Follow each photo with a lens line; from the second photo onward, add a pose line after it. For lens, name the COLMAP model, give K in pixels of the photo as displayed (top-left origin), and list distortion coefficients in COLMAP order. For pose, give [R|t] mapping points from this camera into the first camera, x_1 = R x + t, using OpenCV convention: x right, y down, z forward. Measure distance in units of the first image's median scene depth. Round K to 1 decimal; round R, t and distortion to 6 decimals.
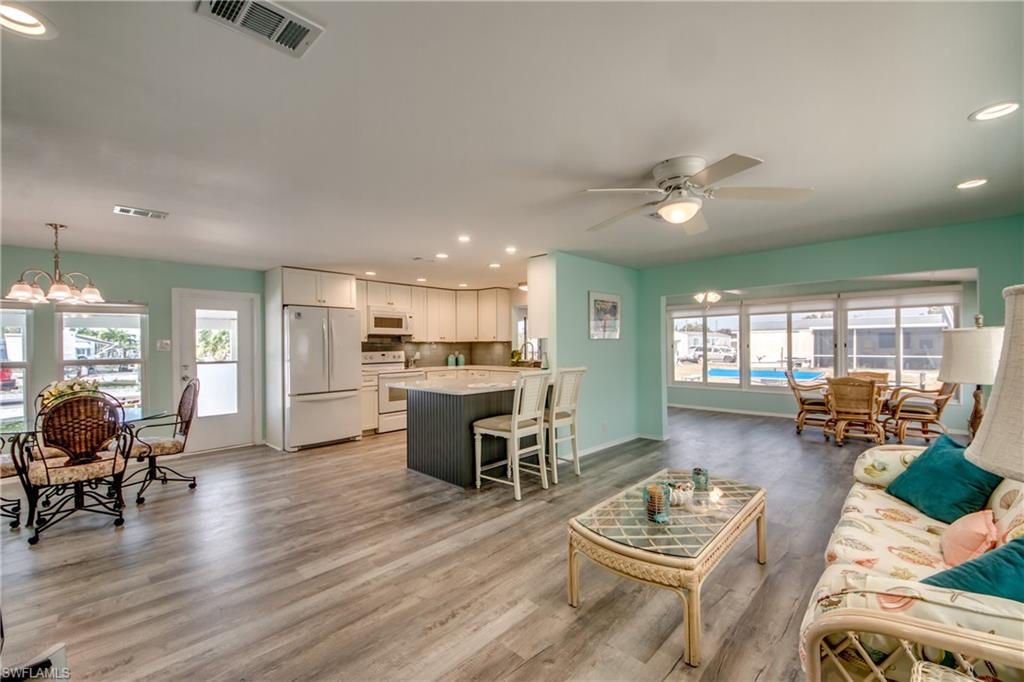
lens RADIAL K [[431.2, 0, 513.5], [0, 431.2, 342.2], [0, 0, 1]] dist [0.024015, -0.011870]
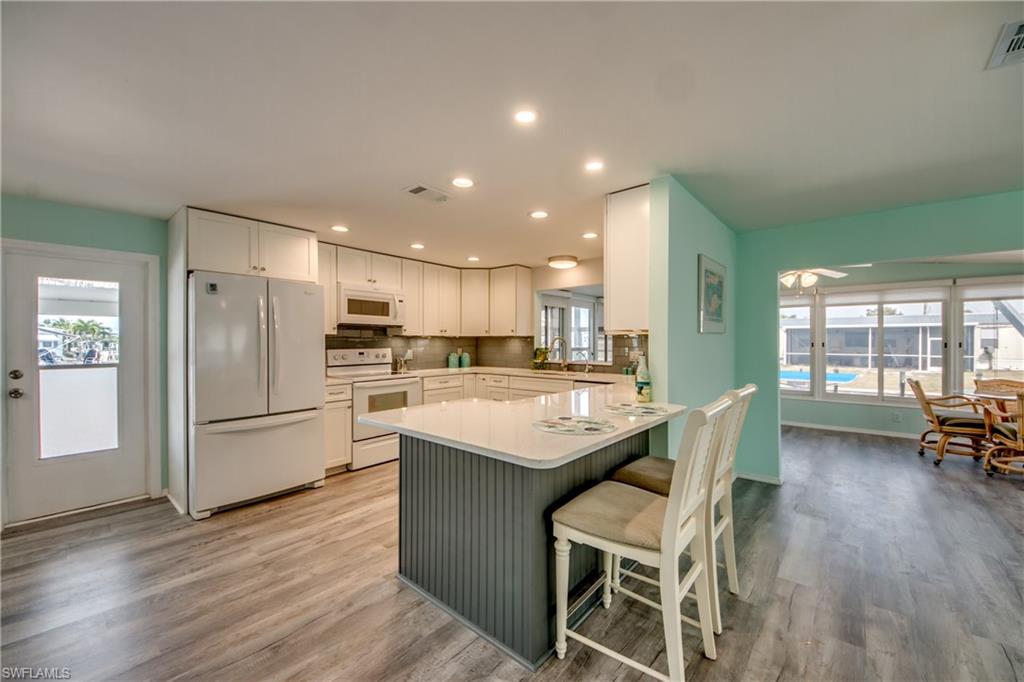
lens RADIAL K [[398.5, 0, 516.4], [0, 398.5, 341.9], [0, 0, 1]] dist [0.000659, -0.007981]
pose [[0.998050, 0.008032, 0.061902, -0.096320], [-0.008540, 0.999932, 0.007936, 0.003150], [-0.061834, -0.008449, 0.998051, 0.363106]]
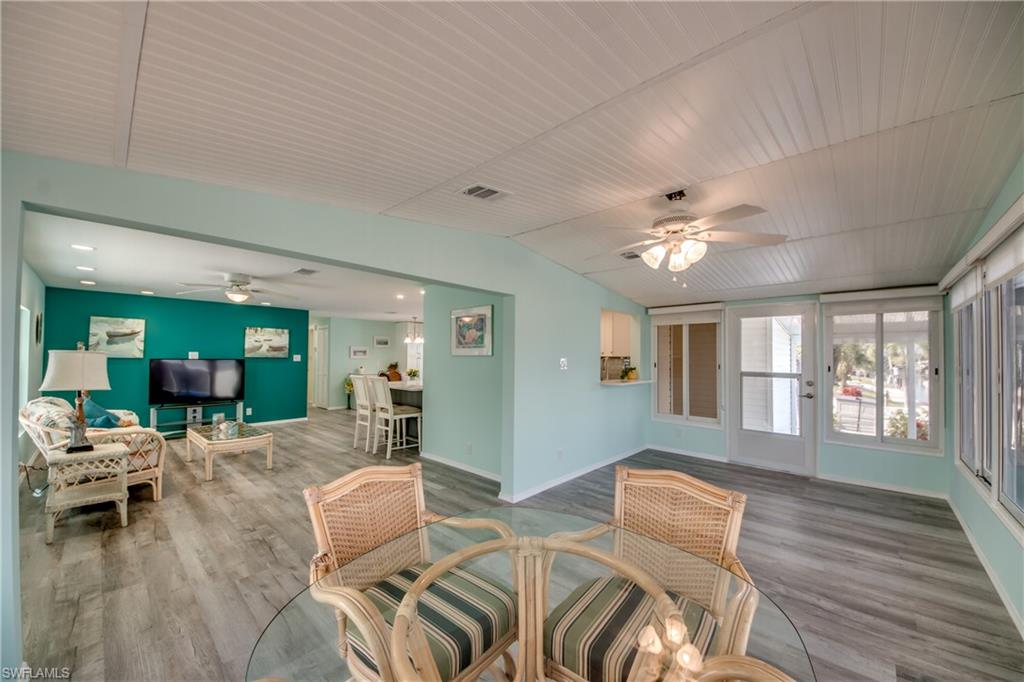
lens RADIAL K [[369.5, 0, 523.9], [0, 369.5, 345.8], [0, 0, 1]] dist [-0.030871, -0.000225]
pose [[0.055212, -0.020749, -0.998259, 0.868637], [0.000683, 0.999785, -0.020743, -0.010518], [0.998474, 0.000463, 0.055214, 0.904024]]
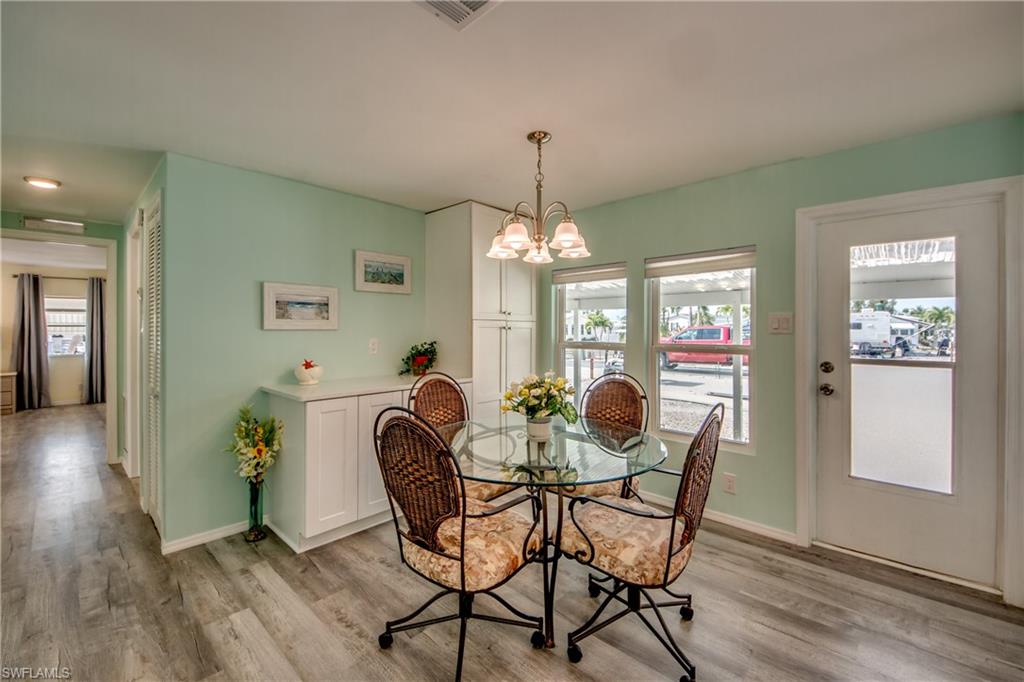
lens RADIAL K [[426.1, 0, 518.1], [0, 426.1, 330.2], [0, 0, 1]] dist [0.001272, -0.008988]
pose [[0.015254, 0.009847, -0.999835, -0.230607], [0.006677, 0.999928, 0.009950, 0.007366], [0.999861, -0.006828, 0.015187, 0.533257]]
